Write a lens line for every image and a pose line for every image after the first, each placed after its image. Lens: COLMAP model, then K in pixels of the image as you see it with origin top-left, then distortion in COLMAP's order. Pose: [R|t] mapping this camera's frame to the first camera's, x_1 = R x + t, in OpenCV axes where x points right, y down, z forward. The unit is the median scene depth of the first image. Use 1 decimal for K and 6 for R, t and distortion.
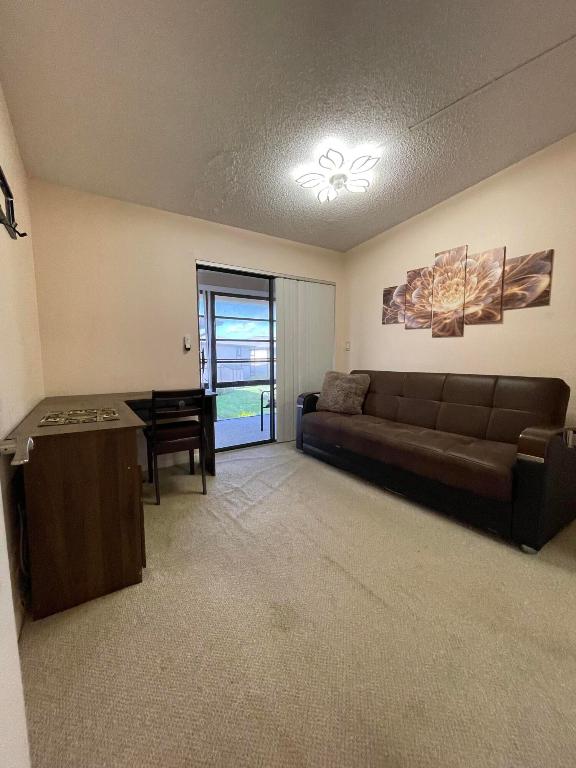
lens RADIAL K [[308.1, 0, 286.3], [0, 308.1, 384.9], [0, 0, 1]] dist [0.008529, -0.000153]
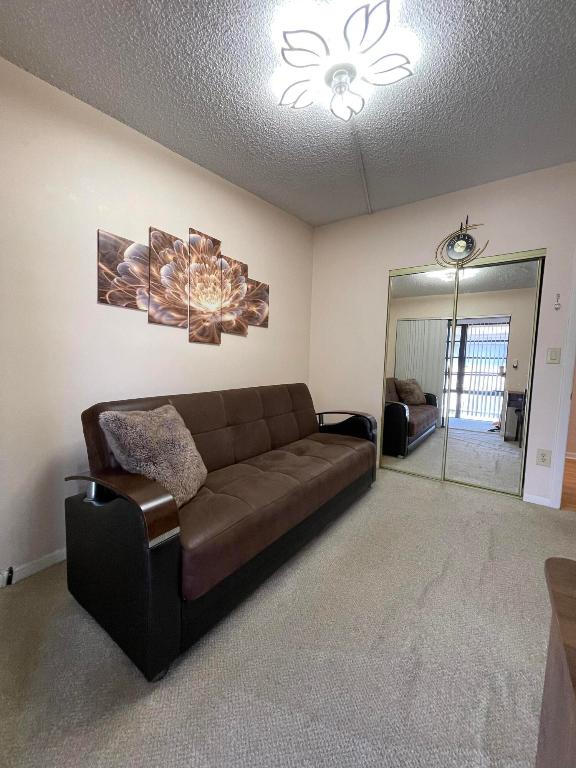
lens RADIAL K [[308.1, 0, 286.9], [0, 308.1, 384.9], [0, 0, 1]] dist [0.008529, -0.000153]
pose [[-0.333766, -0.077055, 0.939501, -0.315495], [0.062346, 0.992667, 0.103565, -0.119220], [-0.940592, 0.093141, -0.326515, 1.078471]]
